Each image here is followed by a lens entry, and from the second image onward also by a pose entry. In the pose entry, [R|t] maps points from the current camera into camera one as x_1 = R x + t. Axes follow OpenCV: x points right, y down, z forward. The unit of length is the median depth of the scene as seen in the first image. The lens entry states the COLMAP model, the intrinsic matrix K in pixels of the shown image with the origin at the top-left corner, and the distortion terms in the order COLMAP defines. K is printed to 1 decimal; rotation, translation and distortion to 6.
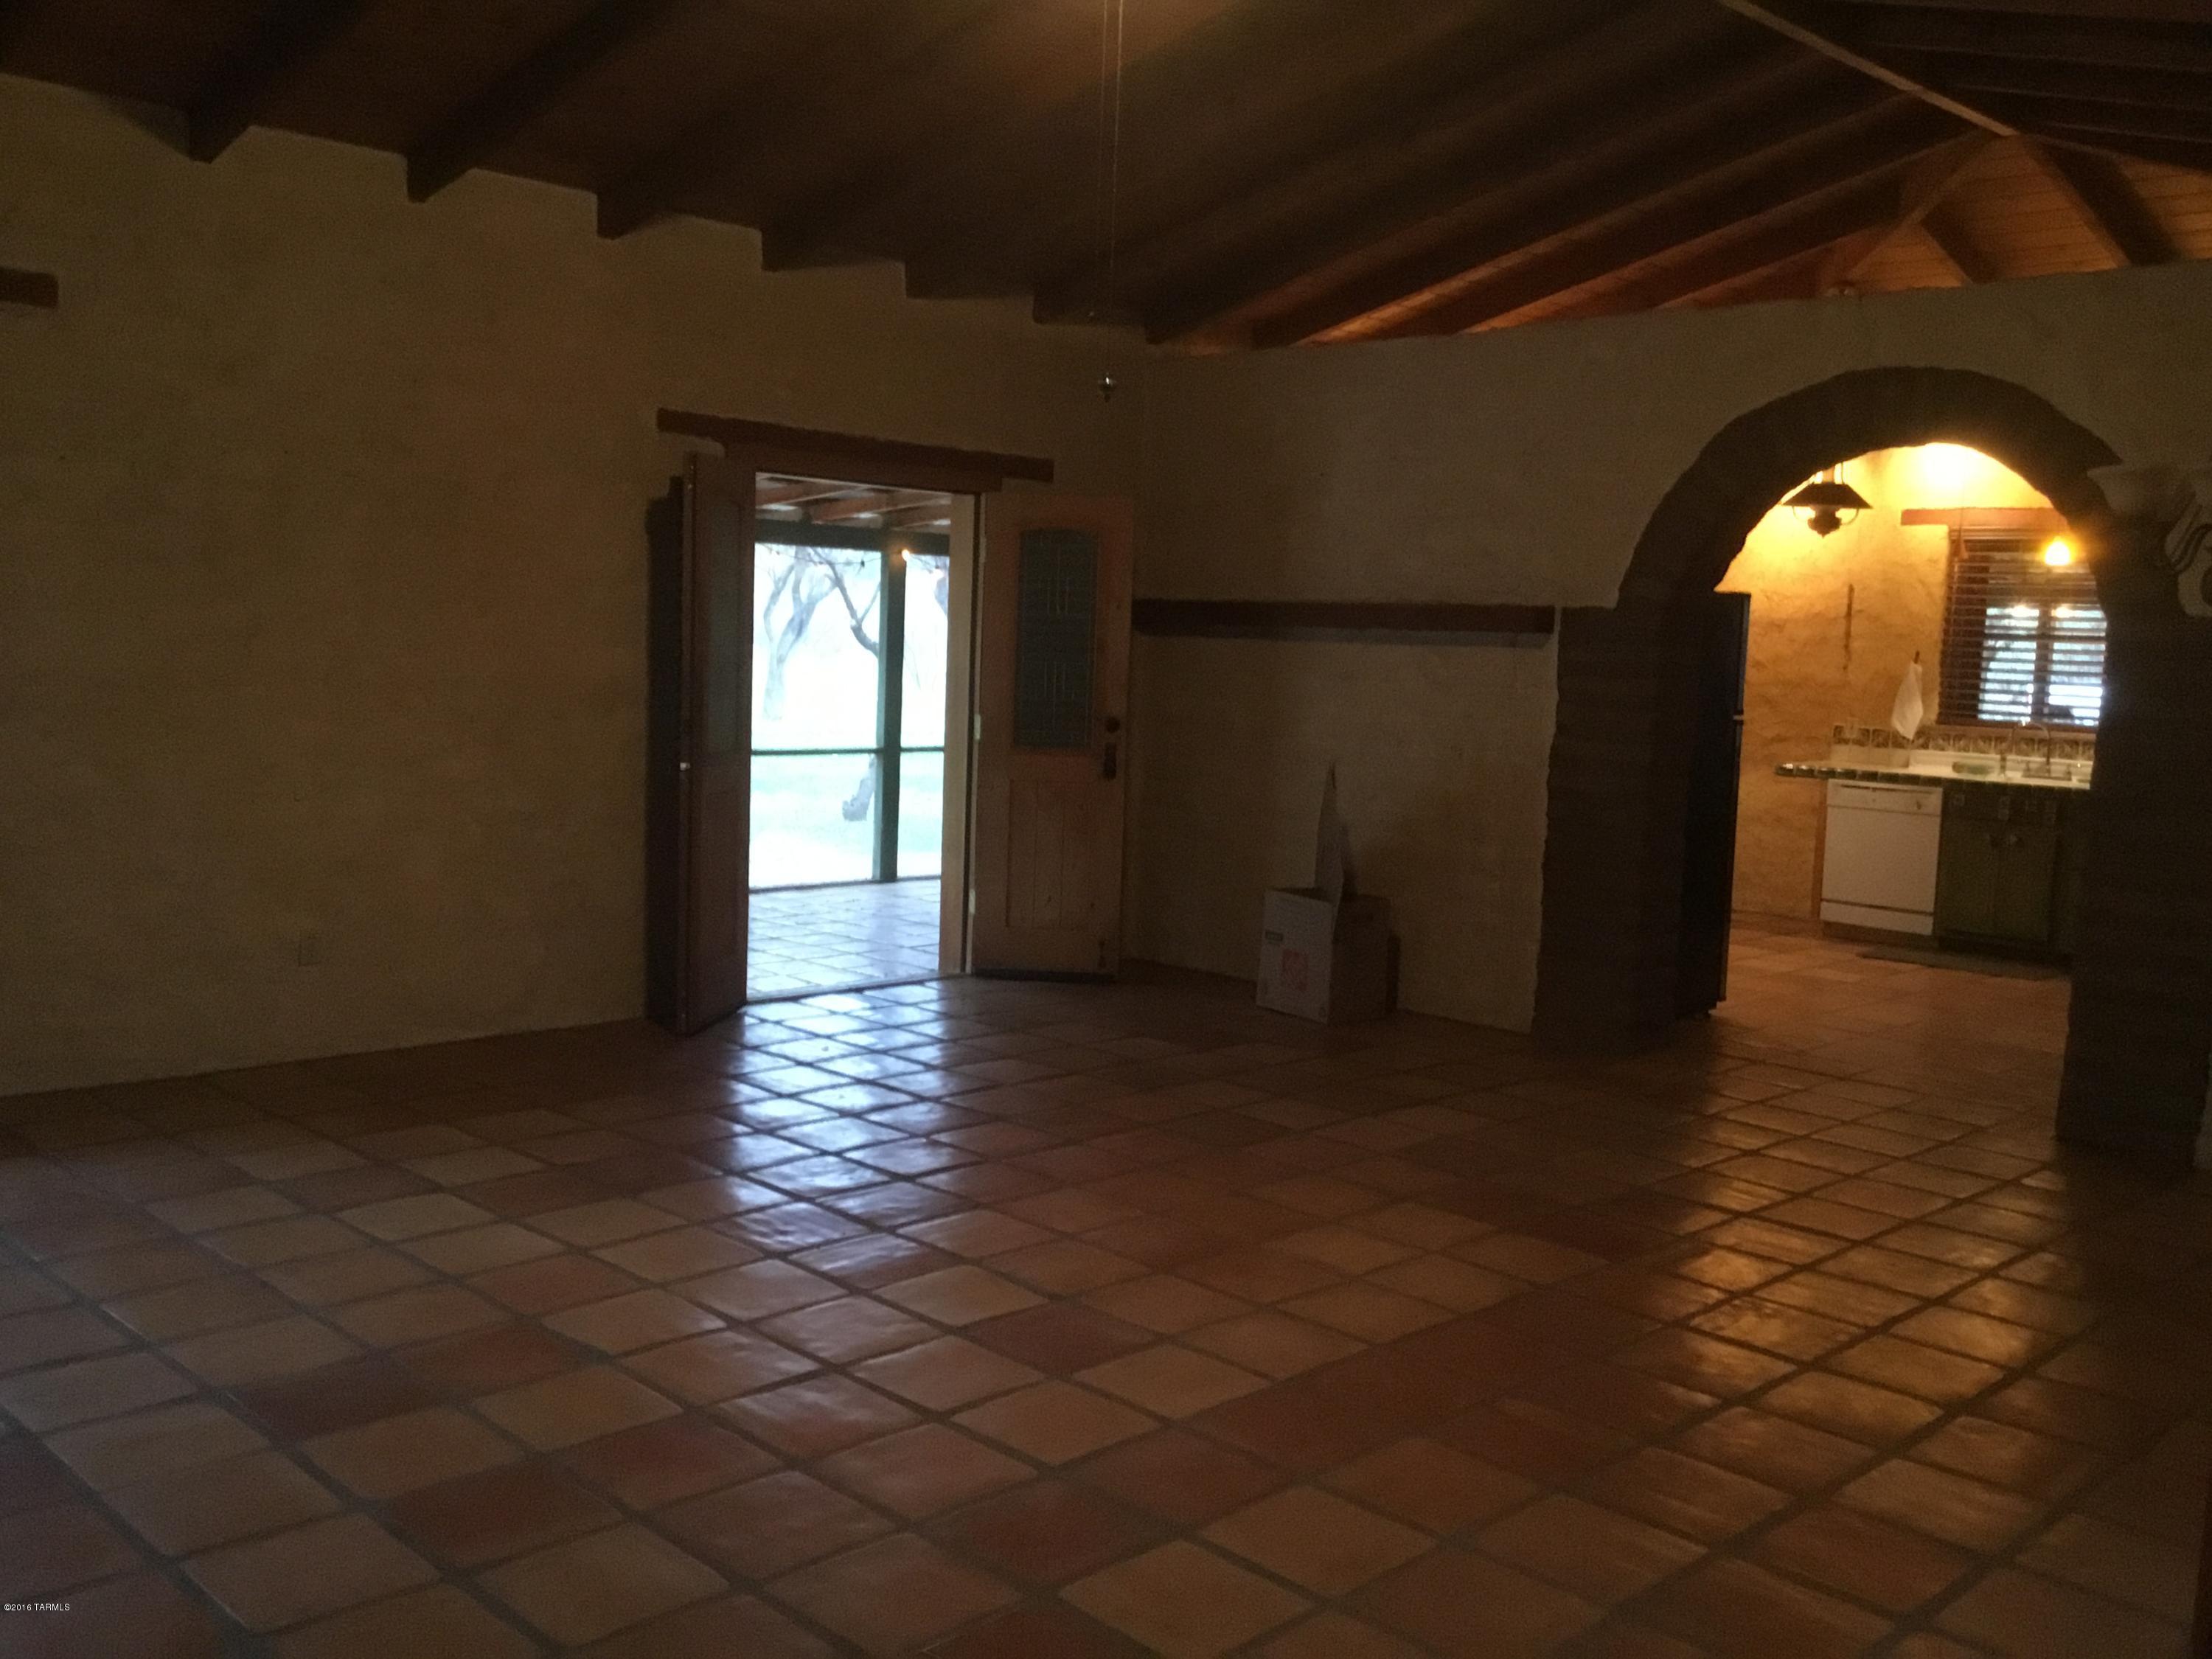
lens RADIAL K [[1999.8, 0, 1103.4], [0, 1999.8, 812.4], [0, 0, 1]] dist [0.111386, -0.192630]
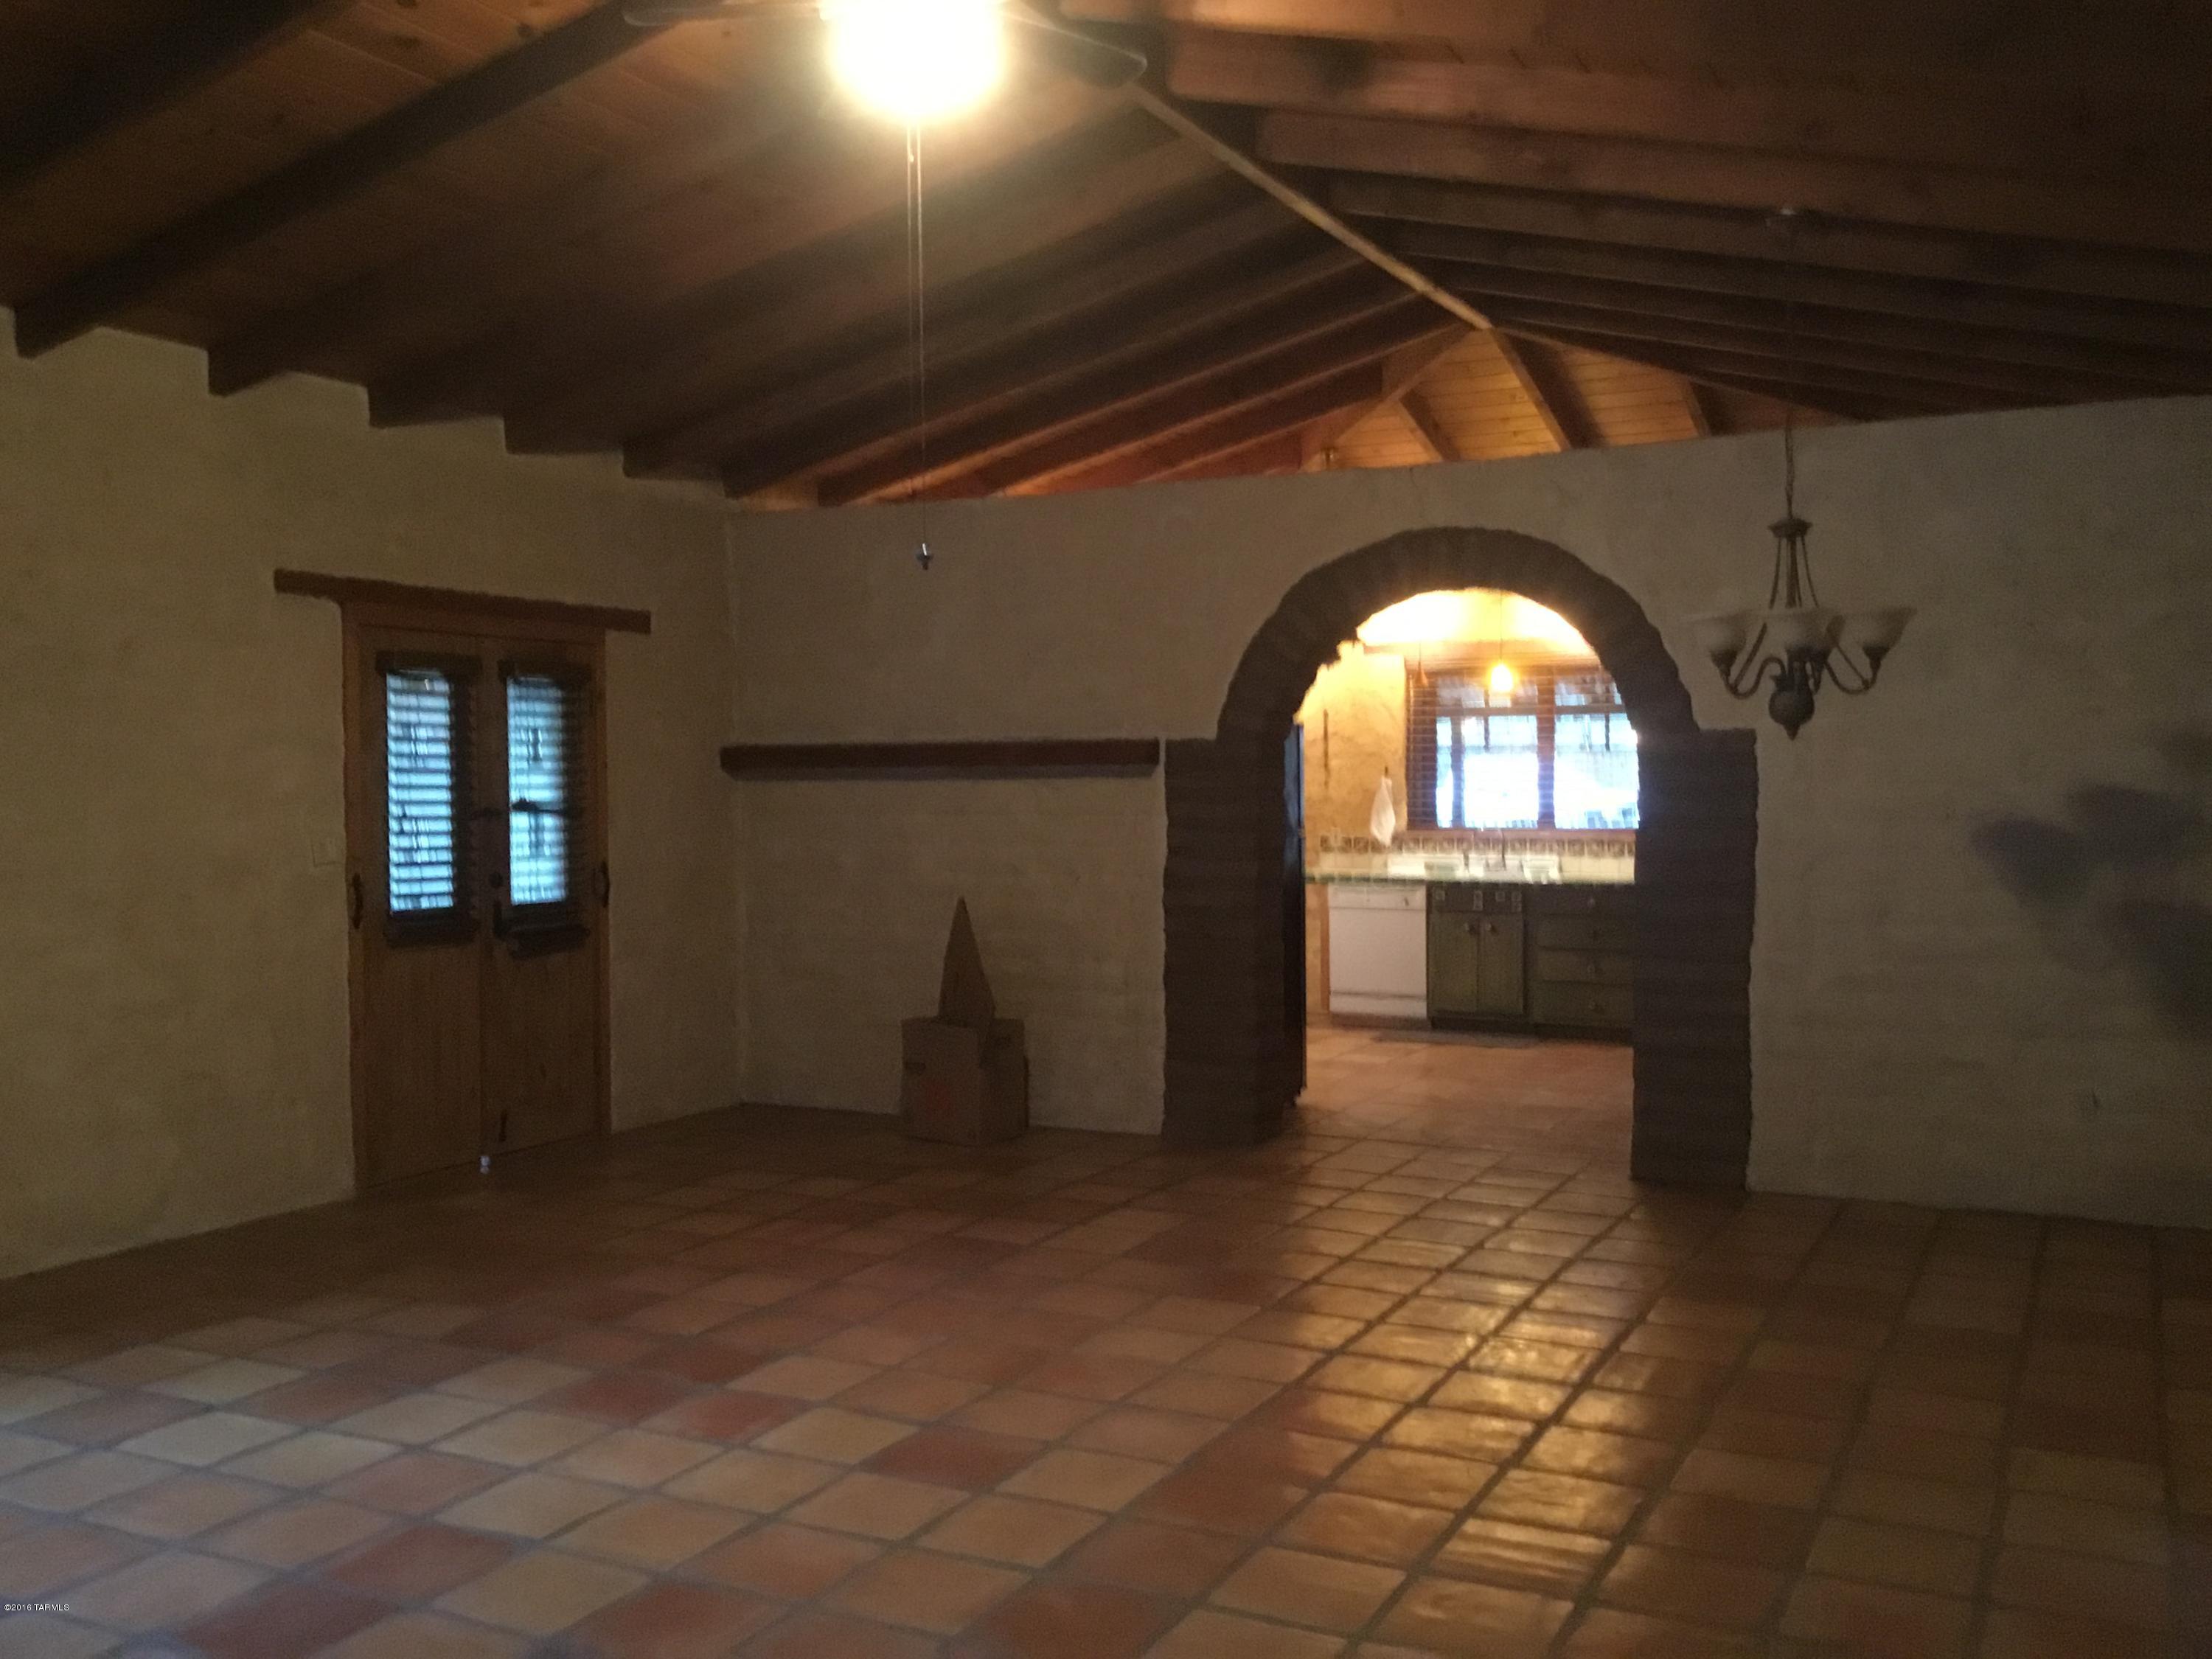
lens RADIAL K [[1999.8, 0, 1091.9], [0, 1999.8, 815.7], [0, 0, 1]] dist [0.111386, -0.192630]
pose [[0.951284, -0.049253, 0.304355, -0.157971], [0.068458, 0.996258, -0.052750, -0.006876], [-0.300618, 0.071016, 0.951097, -0.025391]]
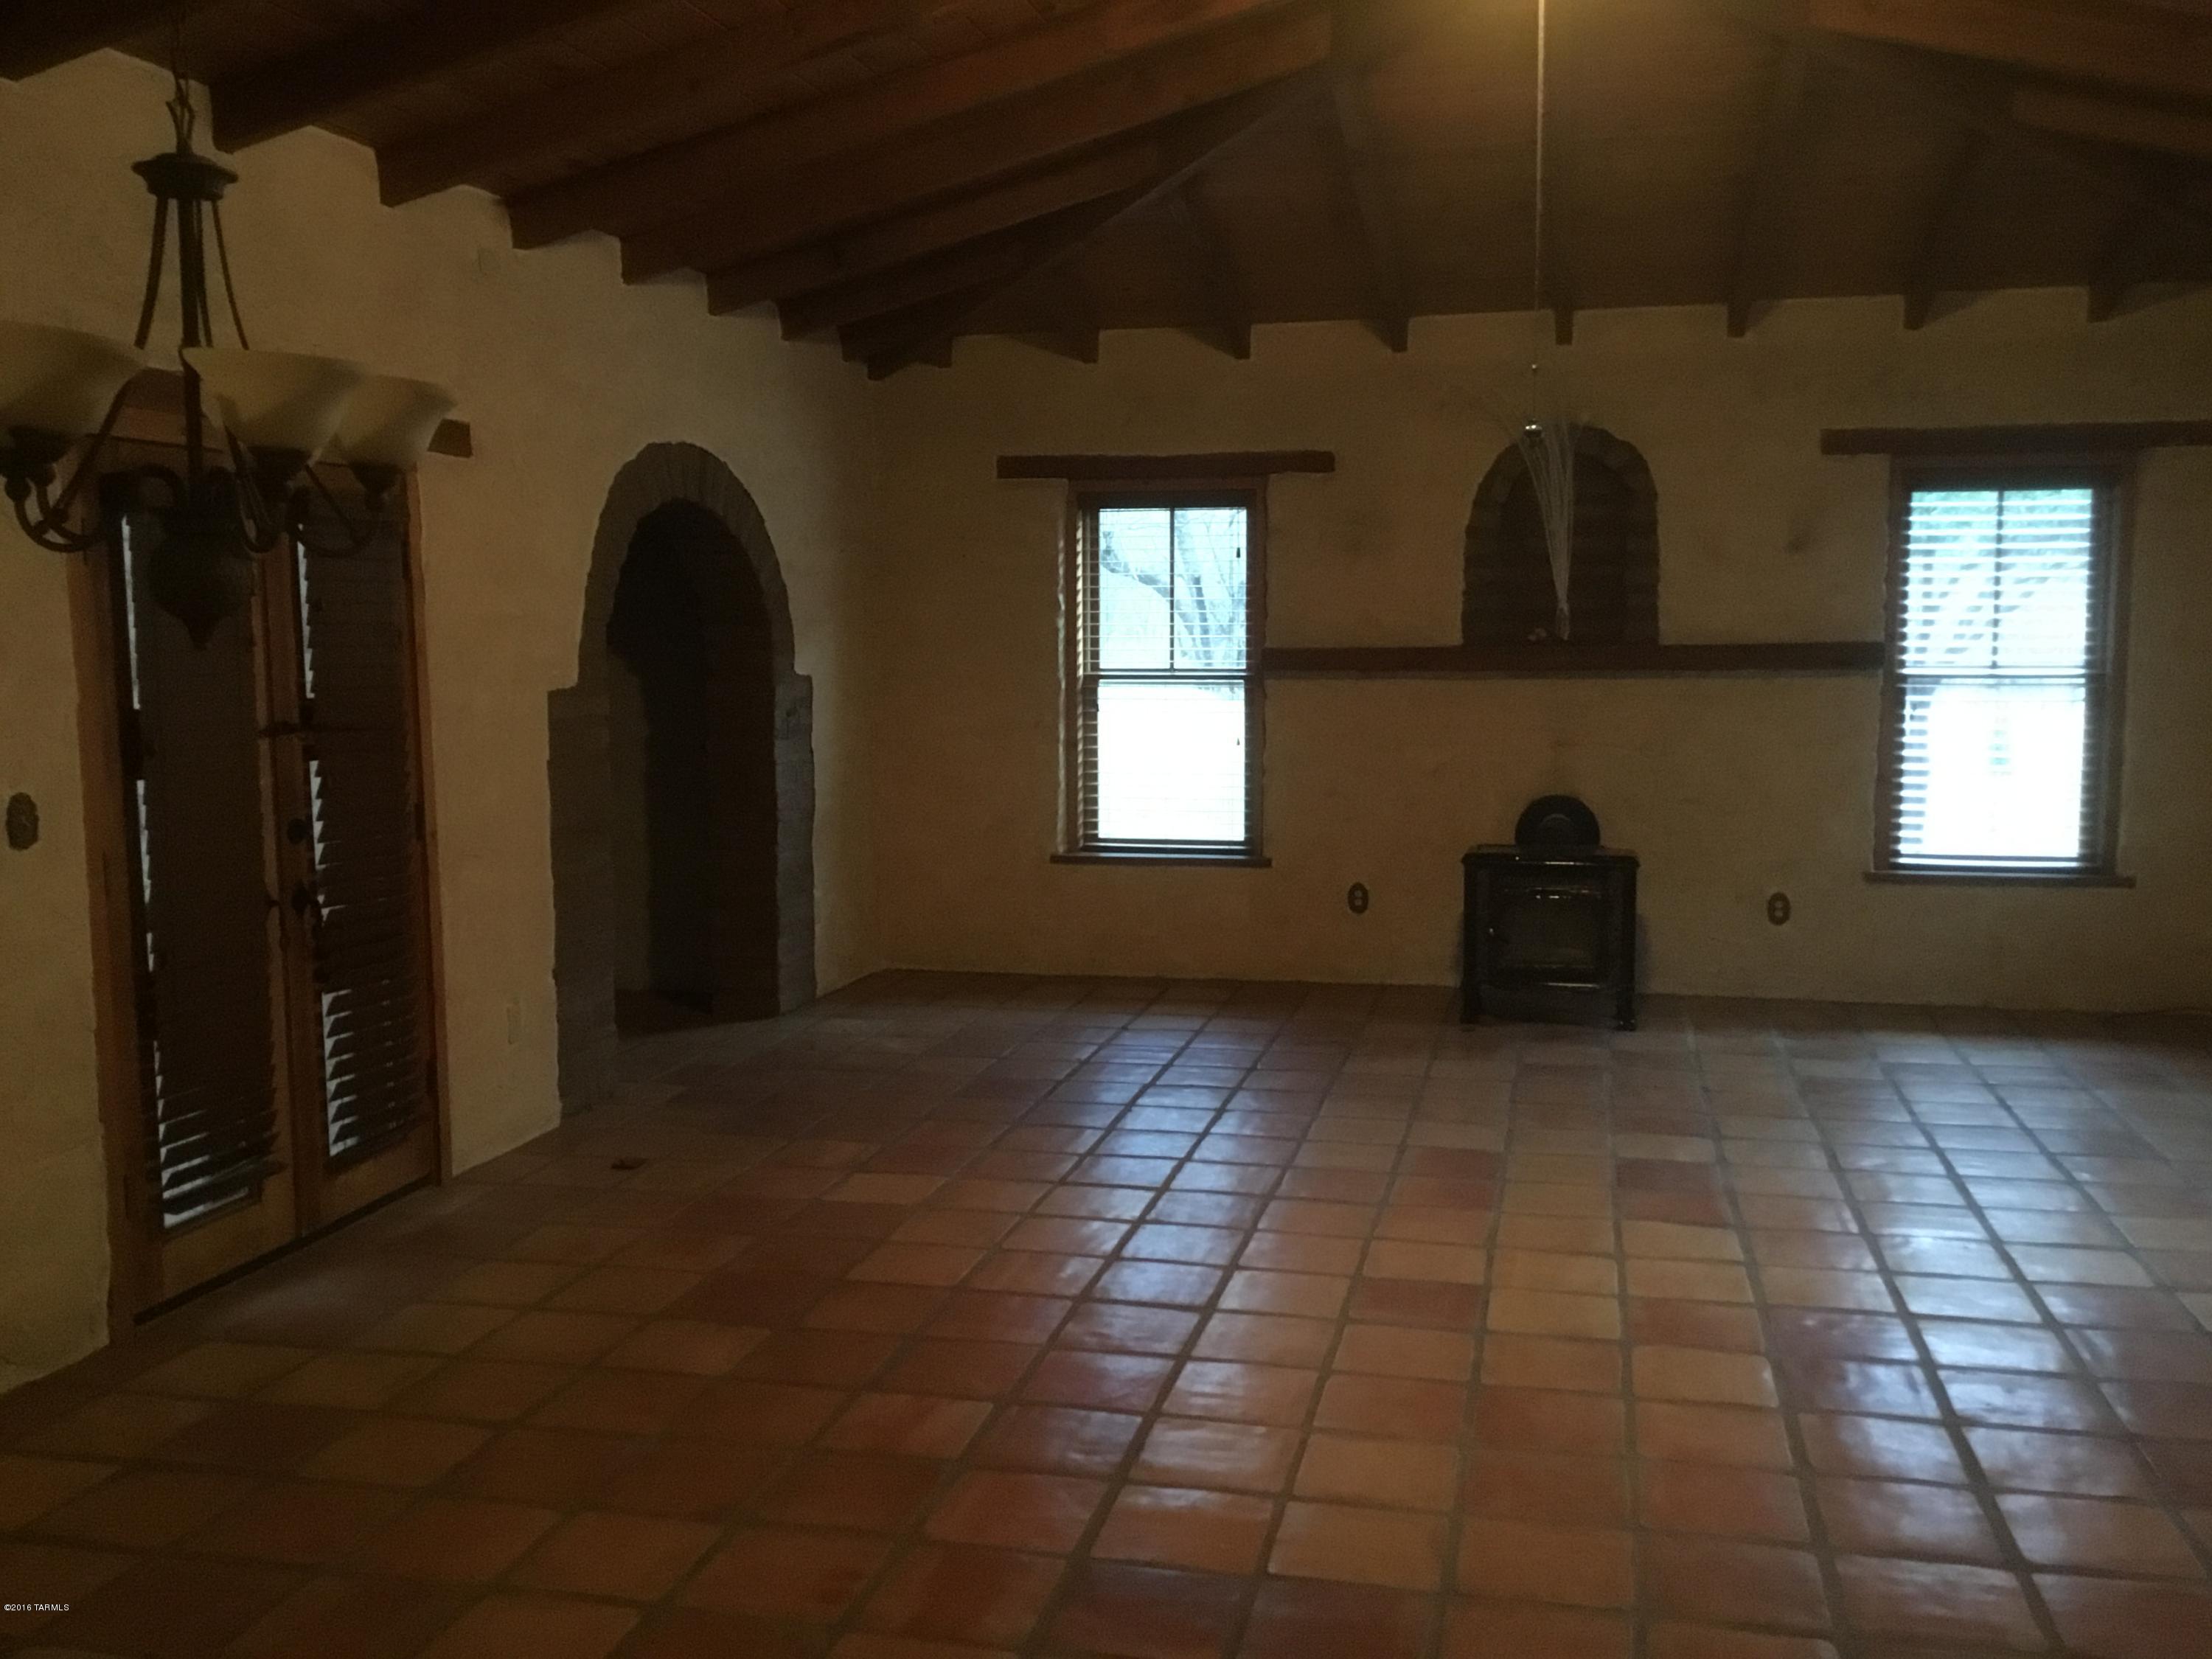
lens RADIAL K [[1999.8, 0, 1105.8], [0, 1999.8, 816.2], [0, 0, 1]] dist [0.111386, -0.192630]
pose [[-0.851058, 0.018004, -0.524763, 0.439542], [-0.073274, 0.985560, 0.152649, -0.103774], [0.519934, 0.168365, -0.837450, 1.113310]]
